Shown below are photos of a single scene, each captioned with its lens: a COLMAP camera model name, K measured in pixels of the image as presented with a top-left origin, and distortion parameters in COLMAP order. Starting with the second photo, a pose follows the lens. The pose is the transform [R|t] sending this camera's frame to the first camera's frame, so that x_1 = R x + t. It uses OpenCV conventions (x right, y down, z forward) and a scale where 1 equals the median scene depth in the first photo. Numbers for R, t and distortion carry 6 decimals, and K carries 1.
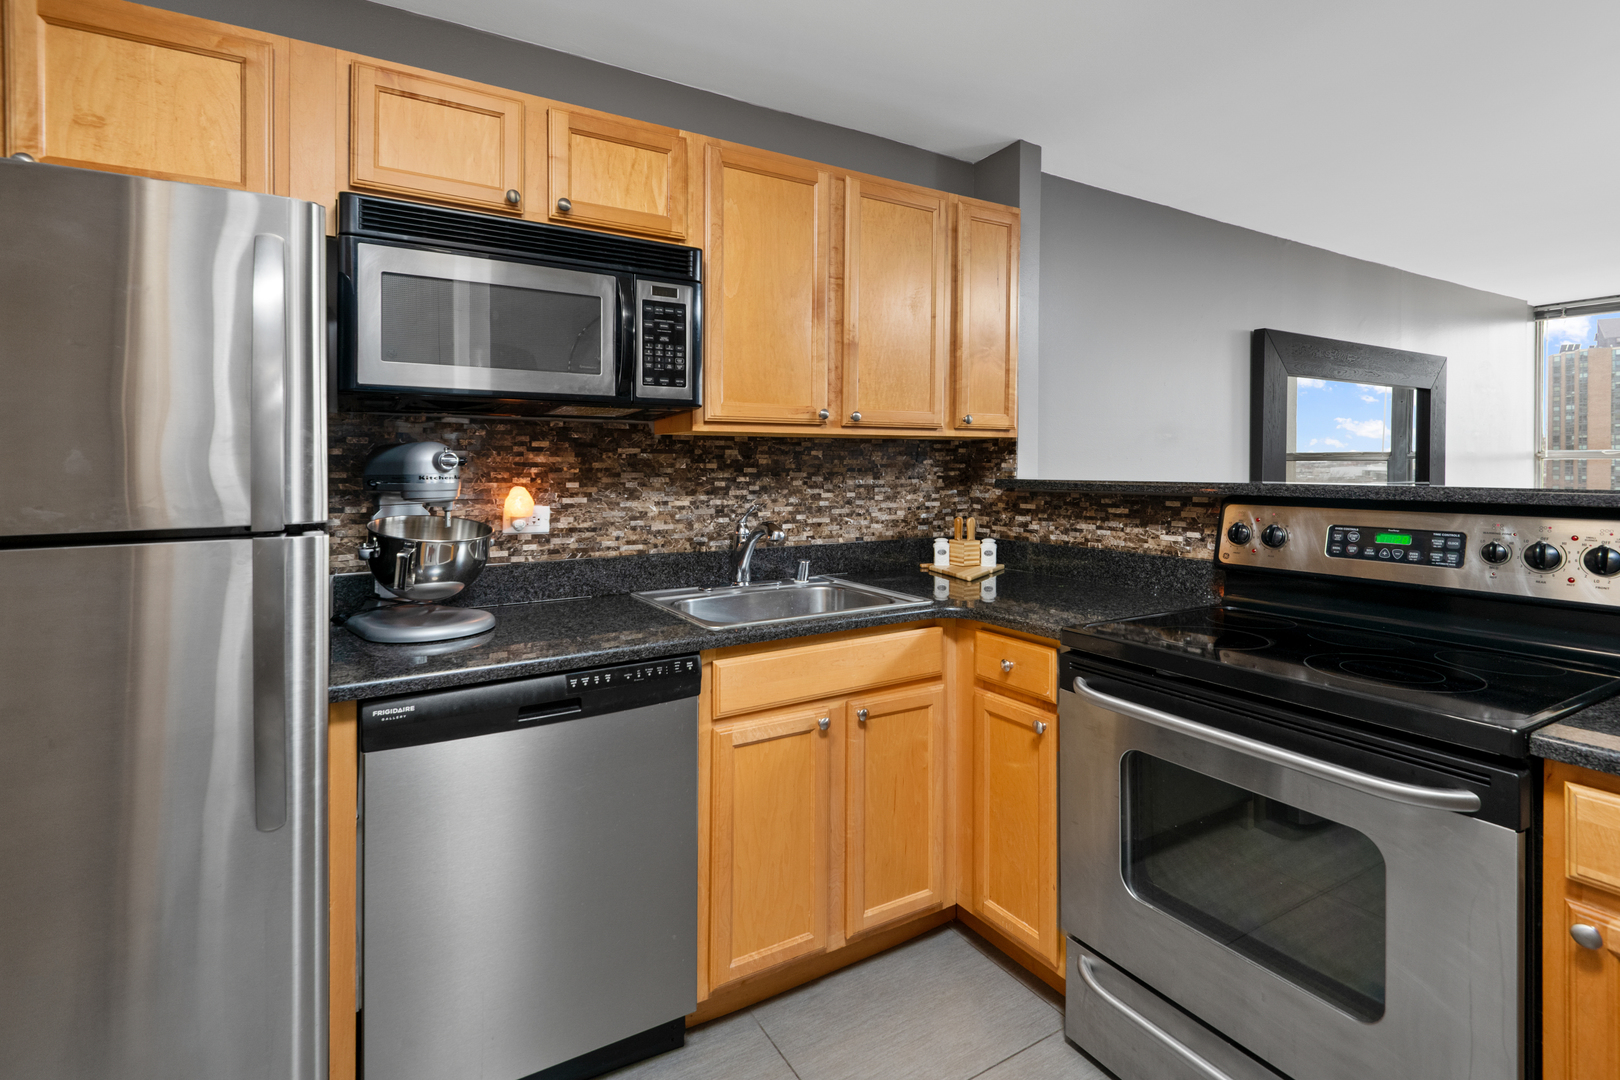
lens RADIAL K [[755.5, 0, 798.9], [0, 755.5, 465.6], [0, 0, 1]] dist [0.009572, -0.004080]
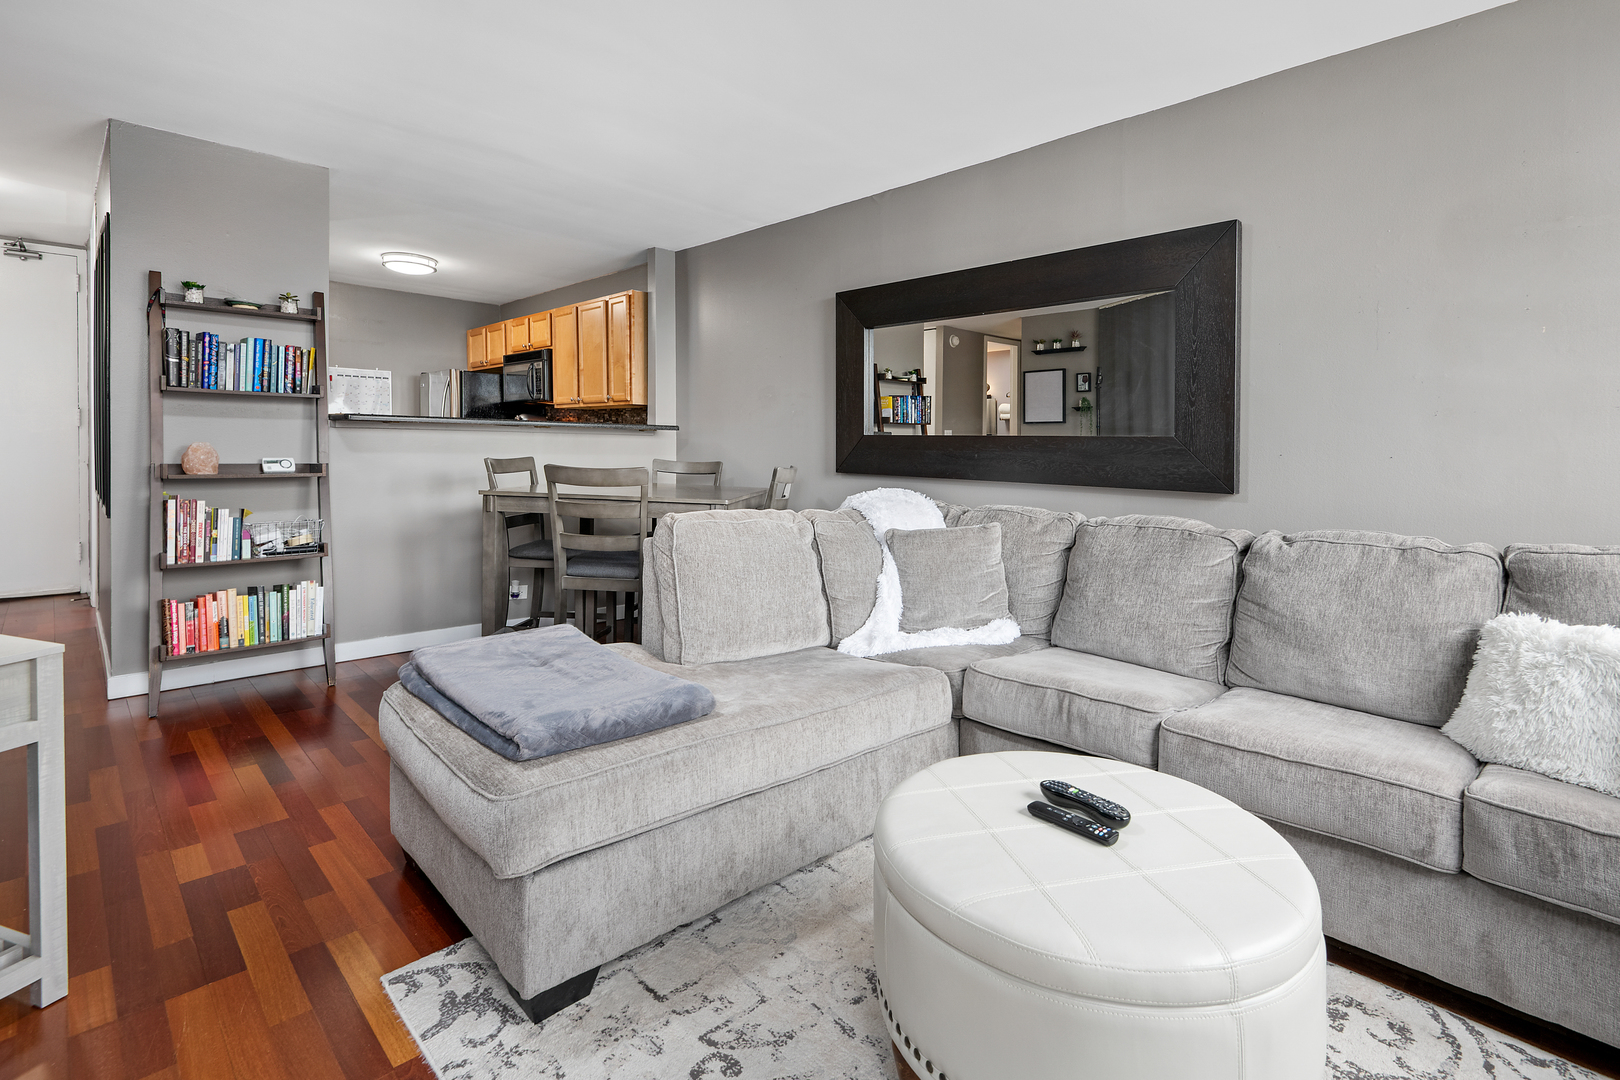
lens RADIAL K [[755.5, 0, 810.9], [0, 755.5, 439.0], [0, 0, 1]] dist [0.009572, -0.004080]
pose [[0.232005, 0.010803, -0.972655, 2.535111], [-0.010302, 0.999910, 0.008648, 0.033411], [0.972660, 0.008014, 0.232095, 1.103873]]
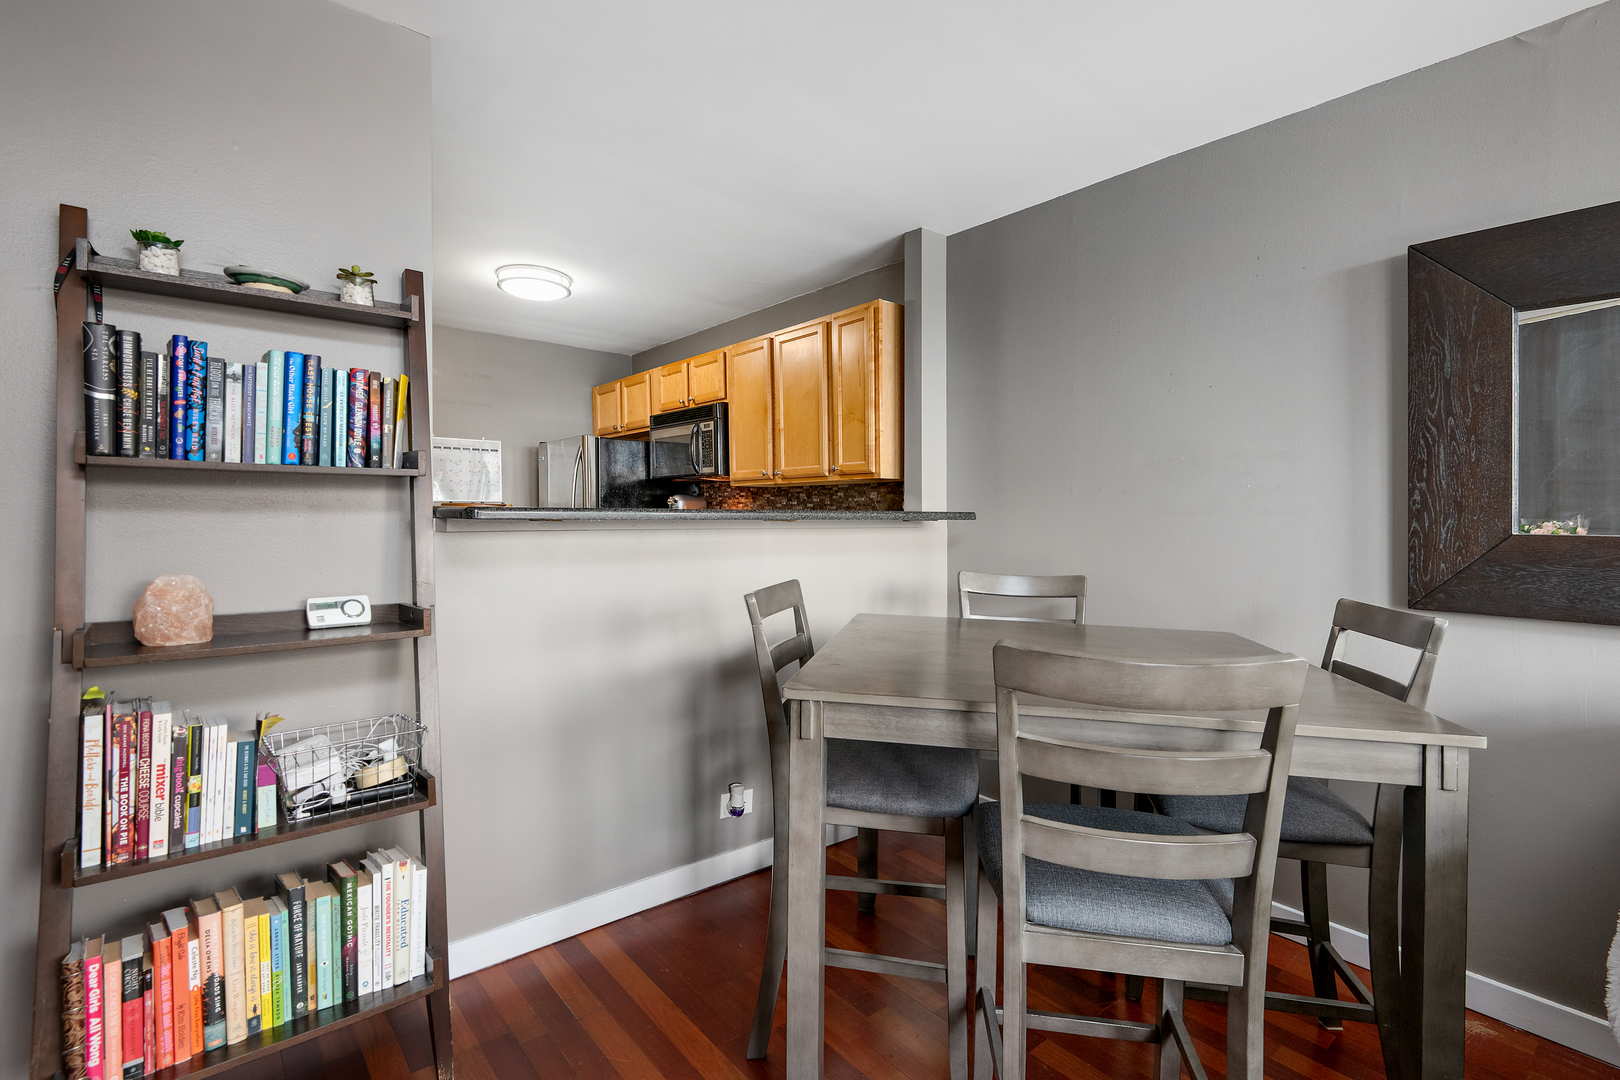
lens RADIAL K [[755.5, 0, 825.9], [0, 755.5, 500.4], [0, 0, 1]] dist [0.009572, -0.004080]
pose [[0.161606, -0.007199, -0.986829, 1.673911], [0.005270, 0.999965, -0.006431, 0.006919], [0.986841, -0.004162, 0.161638, 0.791245]]
